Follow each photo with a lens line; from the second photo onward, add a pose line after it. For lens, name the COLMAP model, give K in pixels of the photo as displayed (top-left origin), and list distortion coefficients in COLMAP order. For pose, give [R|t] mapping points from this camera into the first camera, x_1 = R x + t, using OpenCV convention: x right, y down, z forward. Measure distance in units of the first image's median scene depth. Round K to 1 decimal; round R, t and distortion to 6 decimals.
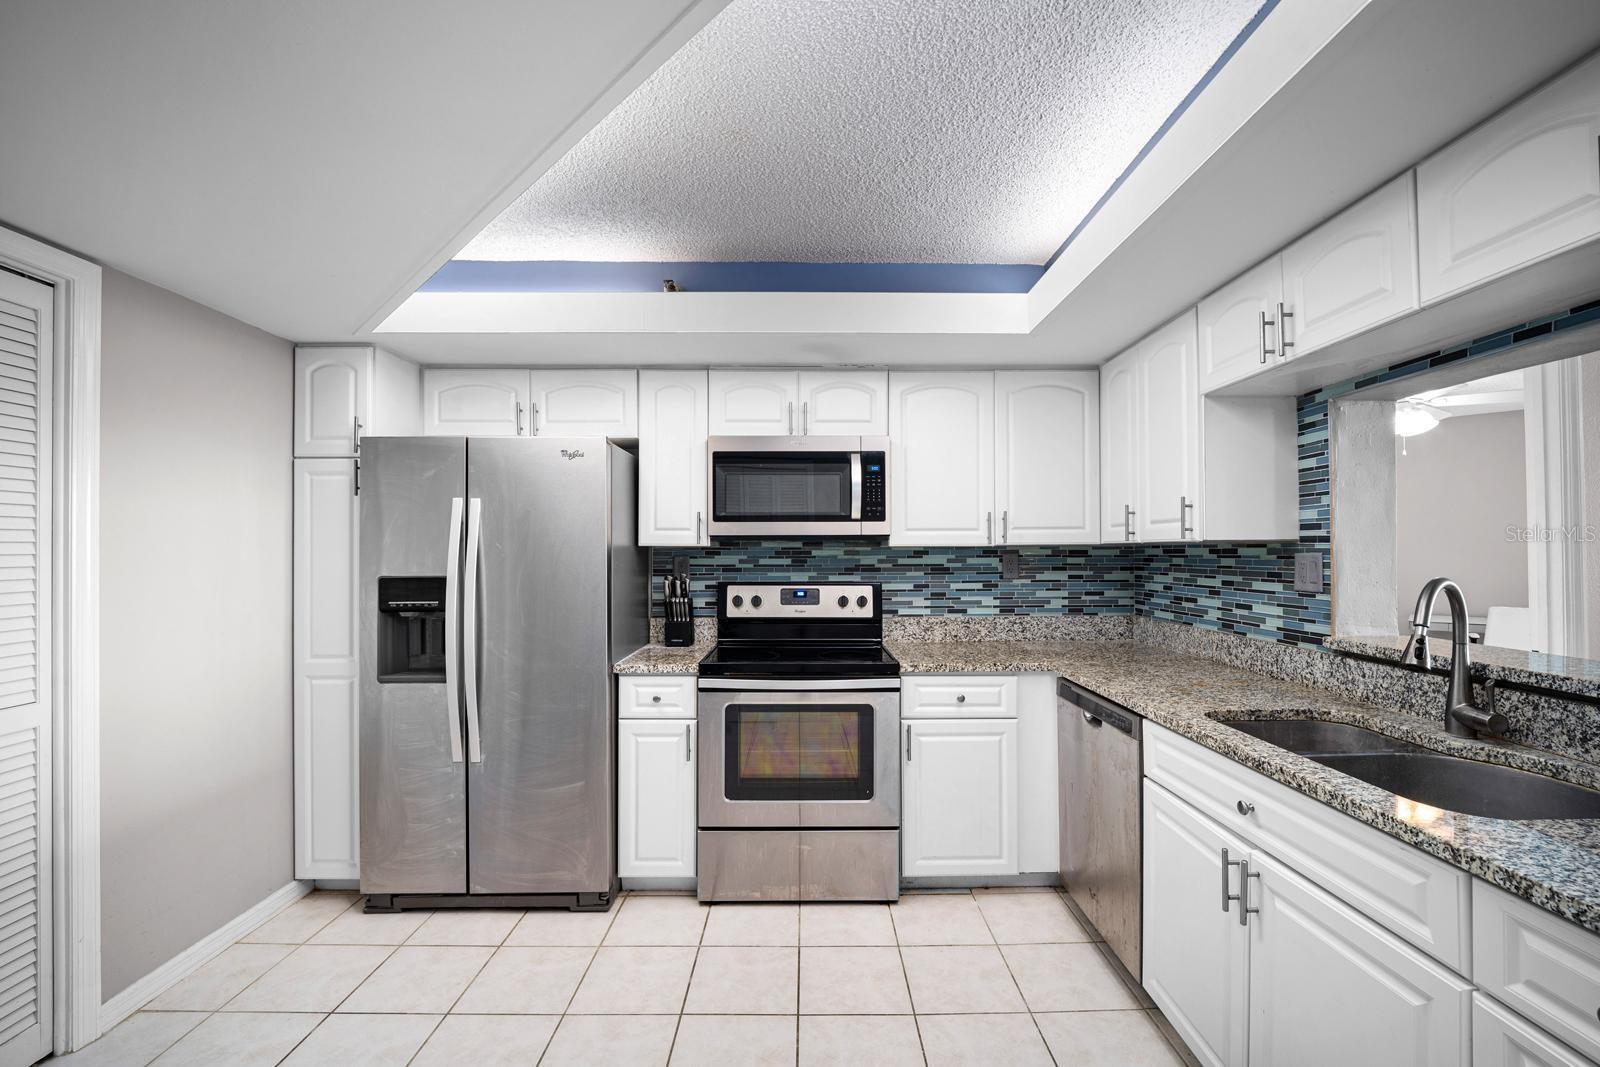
lens RADIAL K [[668.2, 0, 813.7], [0, 668.2, 542.9], [0, 0, 1]] dist [-0.013952, 0.000751]
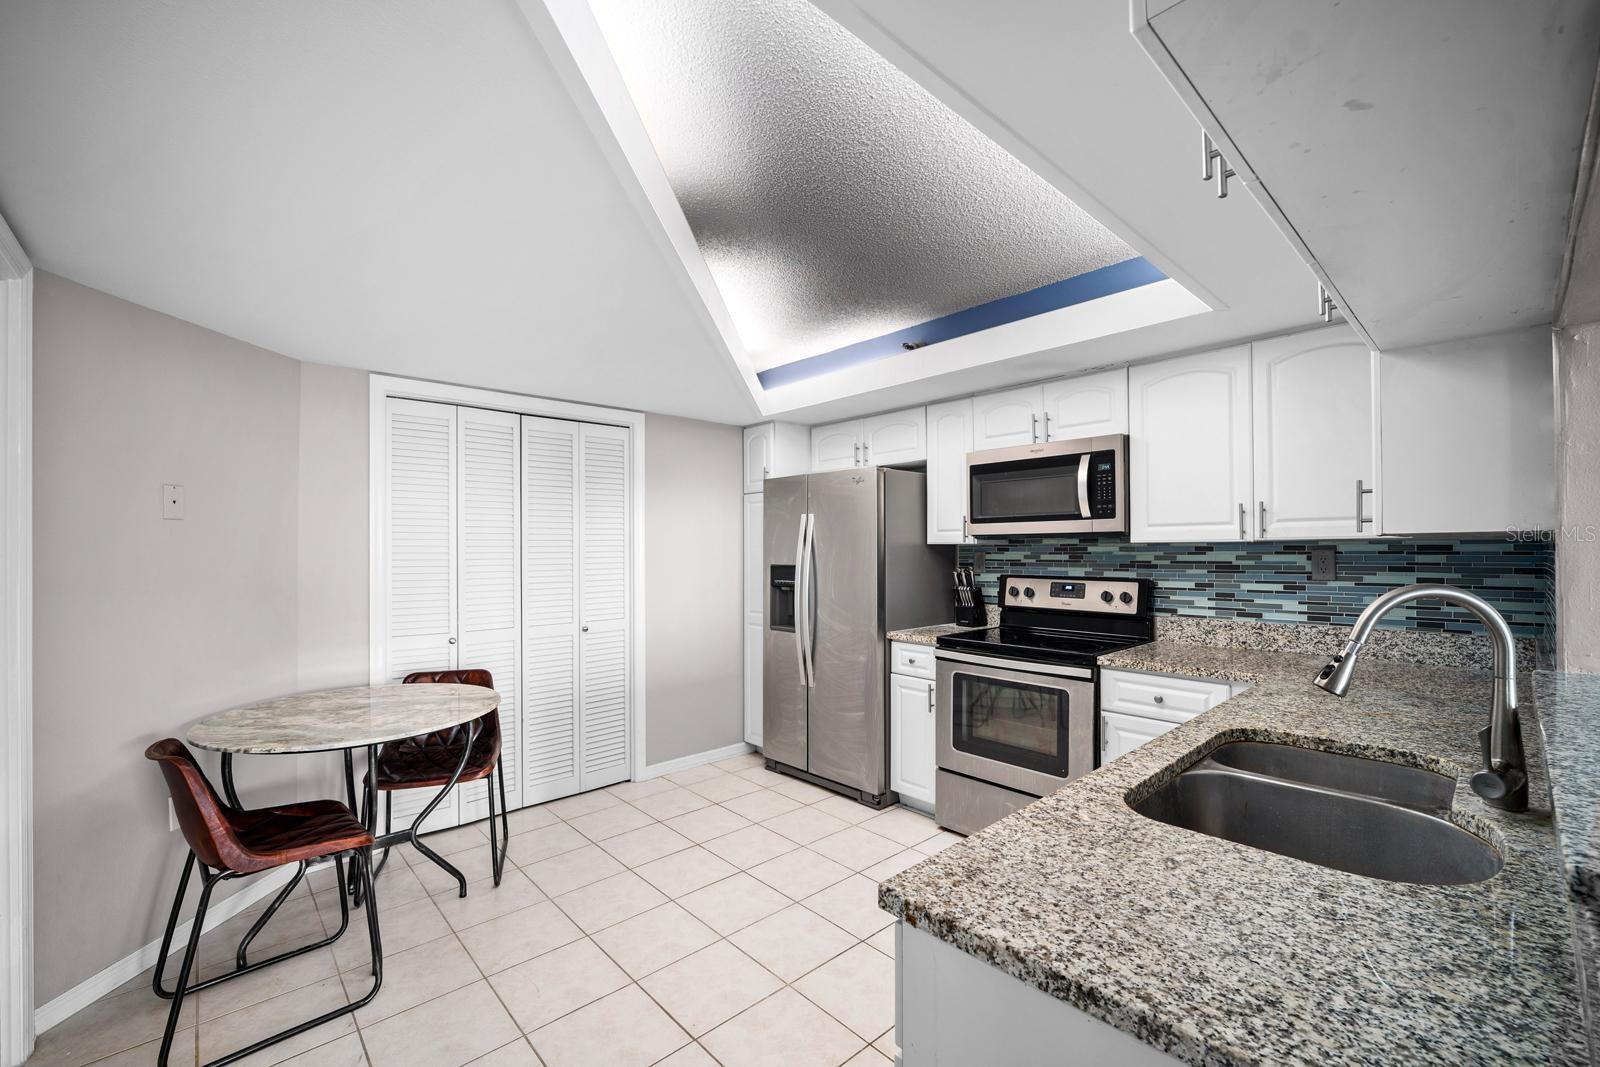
lens RADIAL K [[668.2, 0, 808.2], [0, 668.2, 538.5], [0, 0, 1]] dist [-0.013952, 0.000751]
pose [[0.669574, -0.012879, -0.742634, 0.546666], [0.014195, 0.999889, -0.004543, -0.003707], [0.742610, -0.007500, 0.669682, -0.024932]]
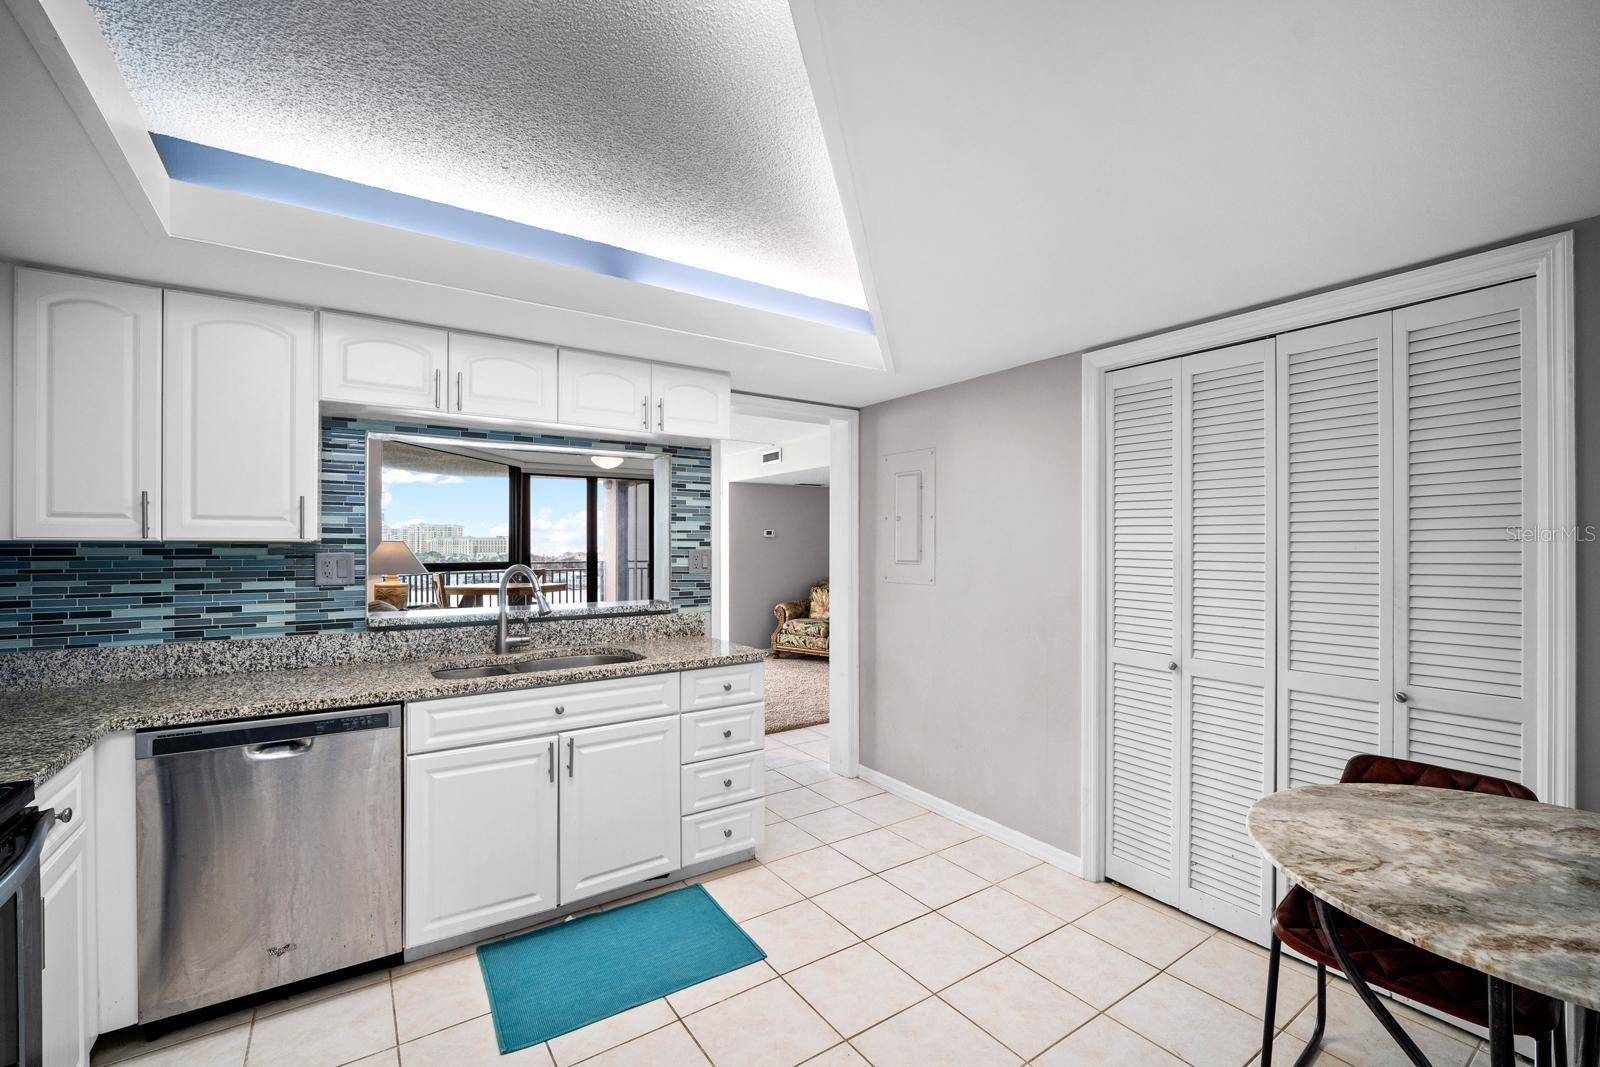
lens RADIAL K [[668.2, 0, 810.3], [0, 668.2, 546.2], [0, 0, 1]] dist [-0.013952, 0.000751]
pose [[-0.557369, 0.003017, 0.830259, -0.697623], [-0.008899, 0.999914, -0.009608, 0.007505], [-0.830217, -0.012744, -0.557295, 0.941696]]
